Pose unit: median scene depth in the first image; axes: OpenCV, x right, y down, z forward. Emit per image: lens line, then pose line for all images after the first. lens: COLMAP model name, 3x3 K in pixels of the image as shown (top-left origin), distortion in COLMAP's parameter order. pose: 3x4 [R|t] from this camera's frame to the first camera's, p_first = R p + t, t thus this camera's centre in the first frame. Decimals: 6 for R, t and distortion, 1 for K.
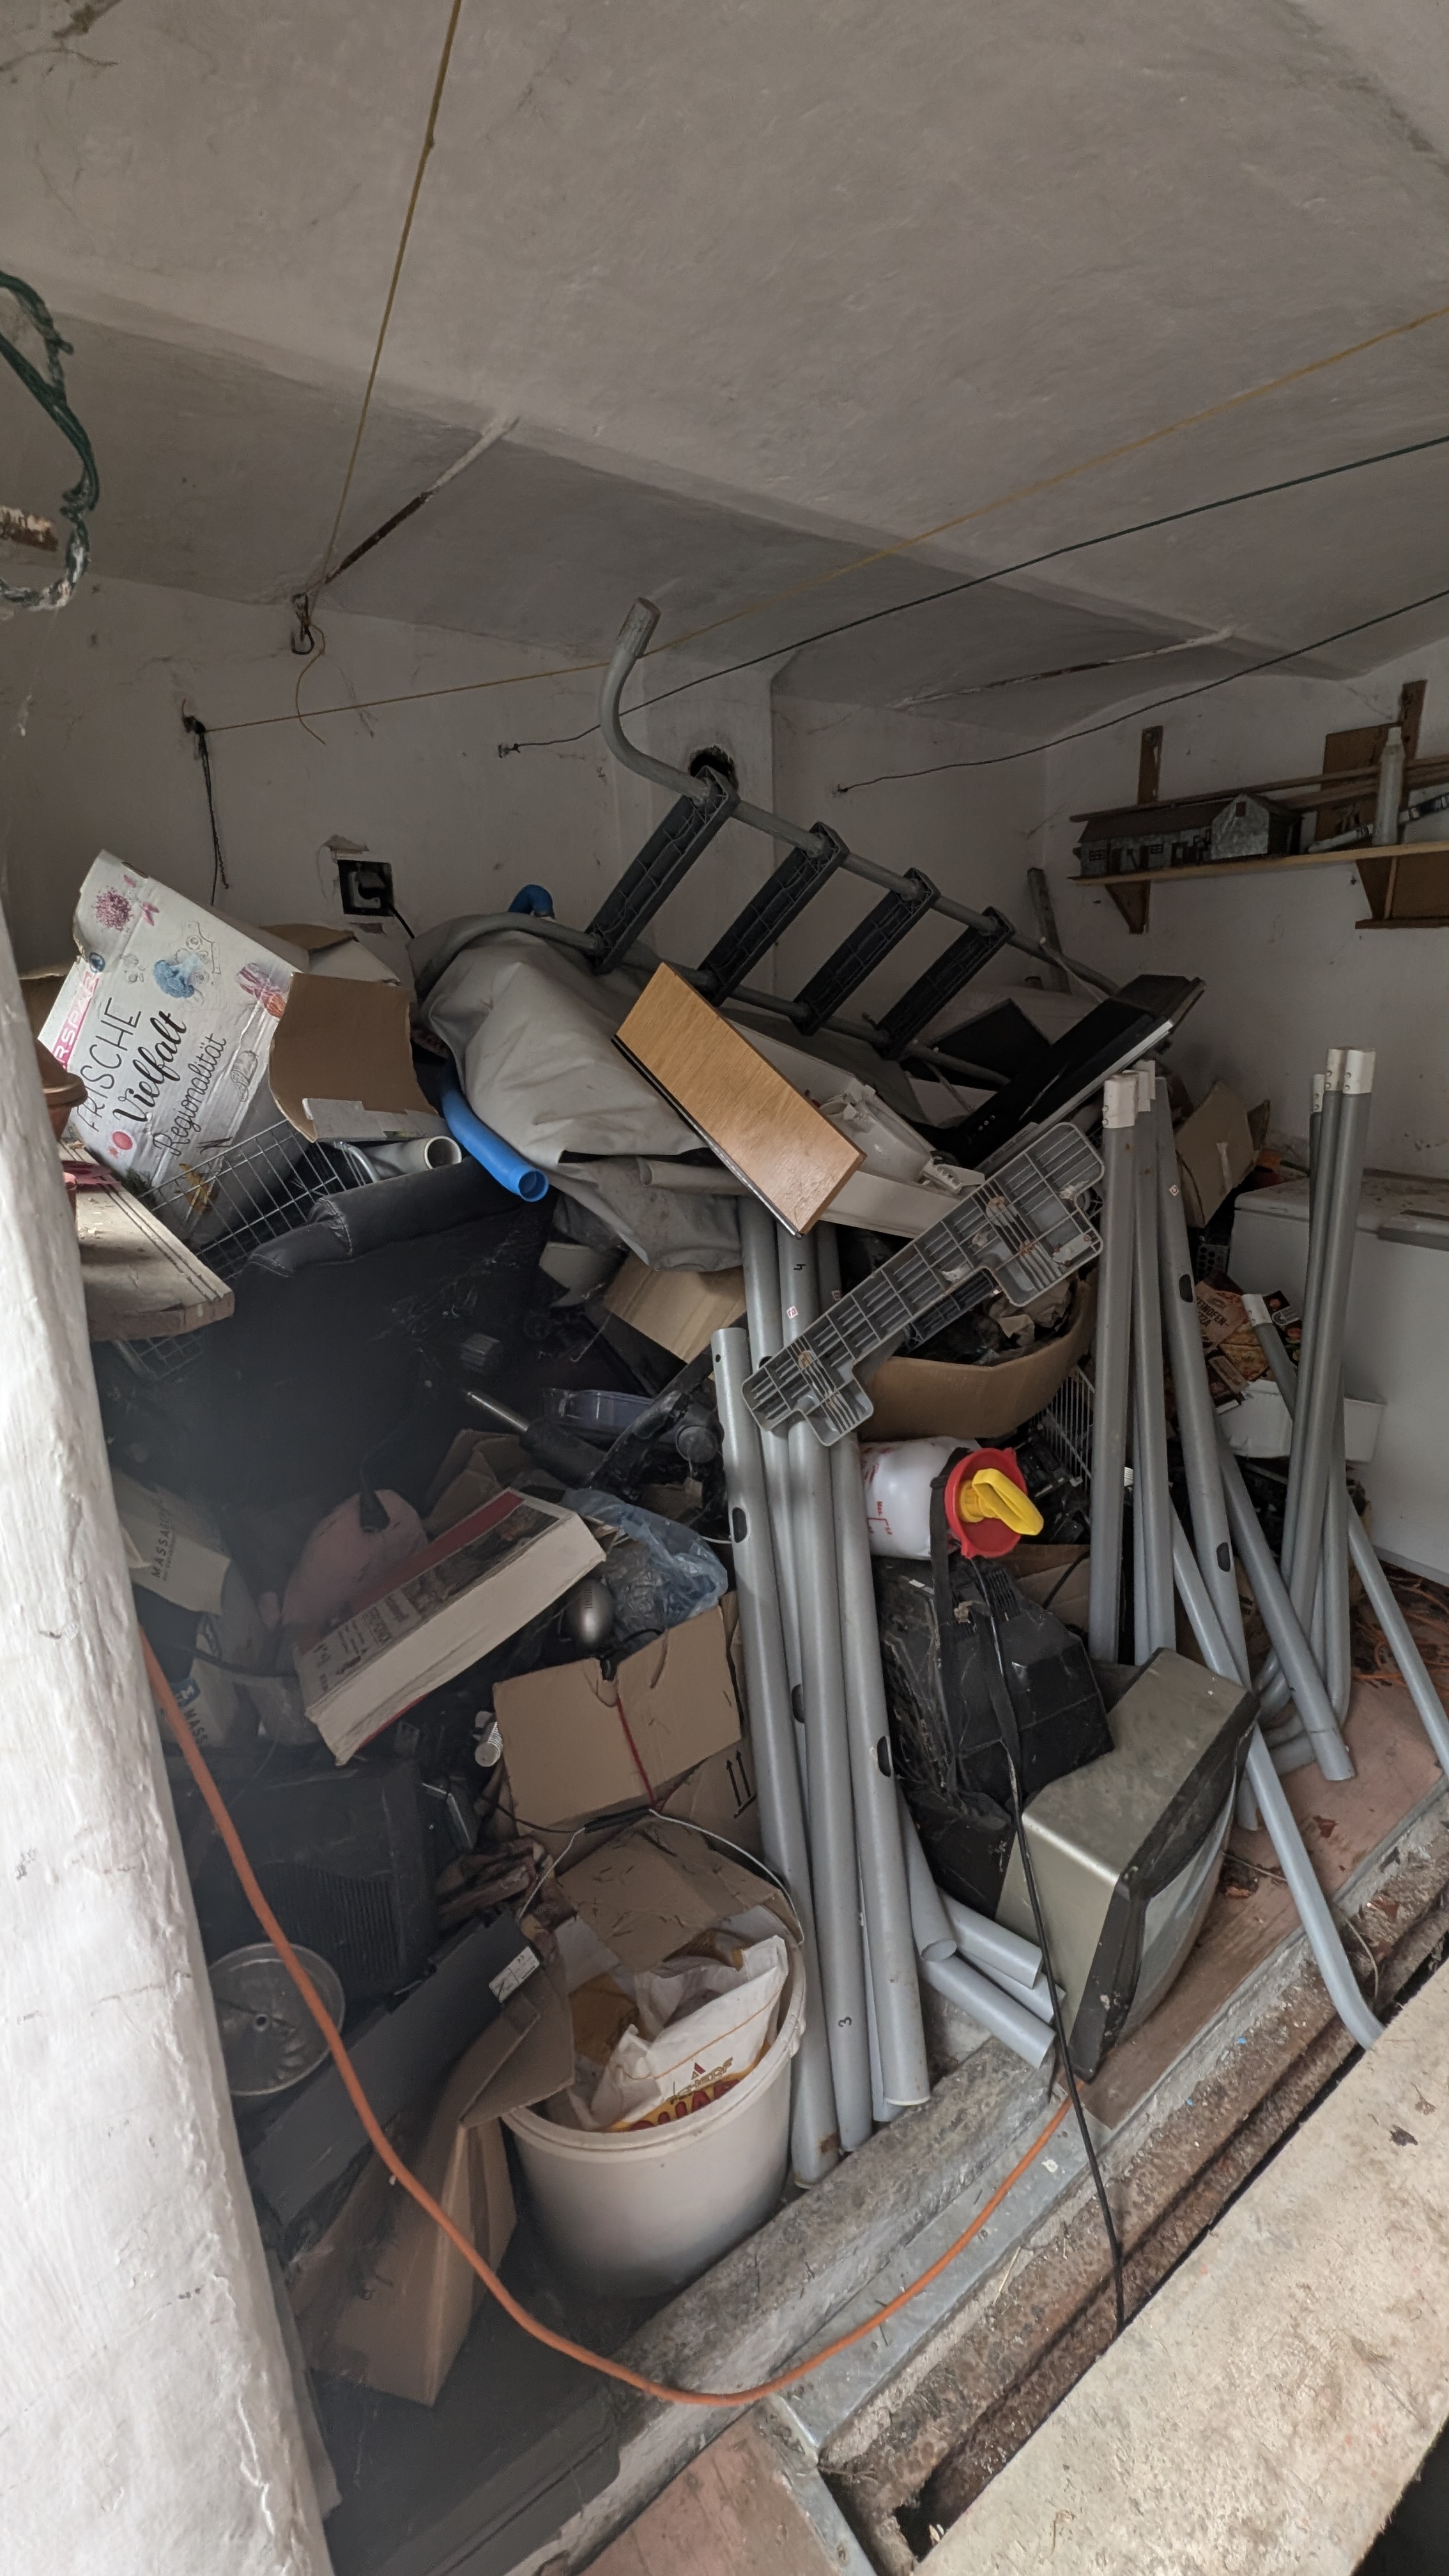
lens RADIAL K [[1060.7, 0, 727.4], [0, 1060.7, 1292.1], [0, 0, 1]] dist [0.004258, -0.000526]
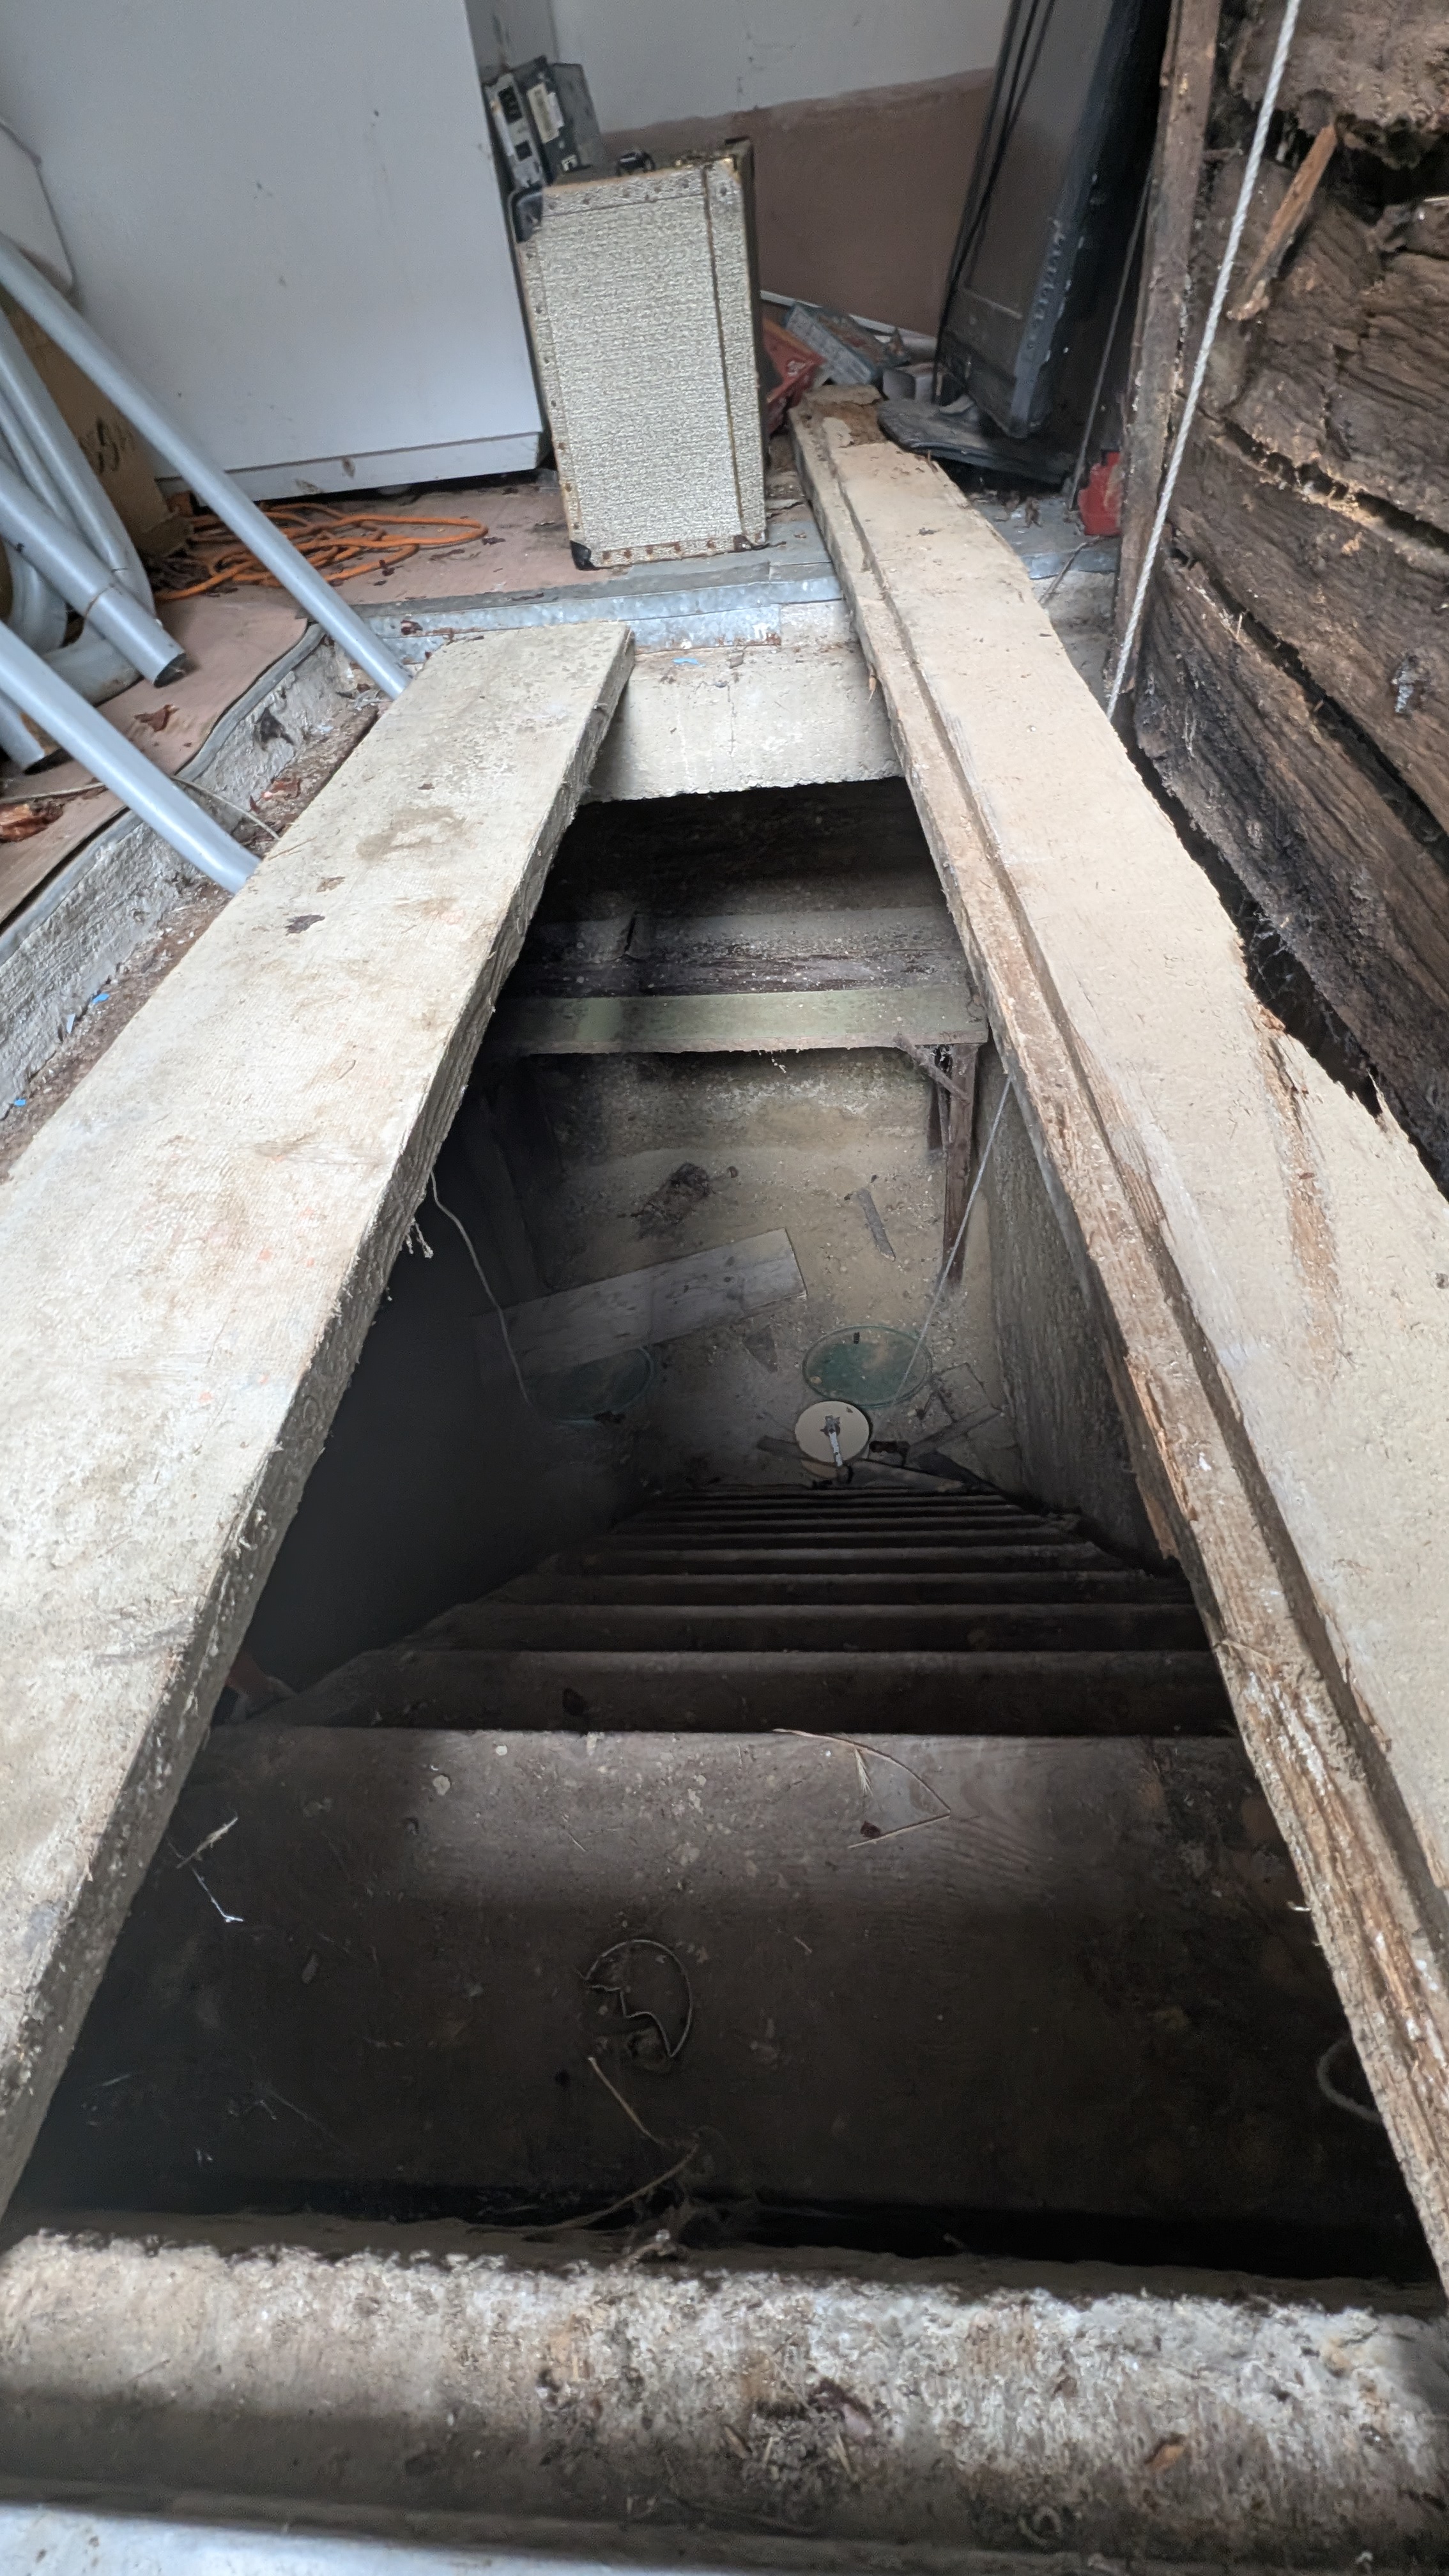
lens RADIAL K [[1060.7, 0, 728.6], [0, 1060.7, 1288.8], [0, 0, 1]] dist [0.004258, -0.000526]
pose [[0.636761, -0.603840, 0.479491, 0.329796], [0.317479, 0.772023, 0.550625, 0.616766], [-0.702668, -0.198388, 0.683301, 0.333066]]
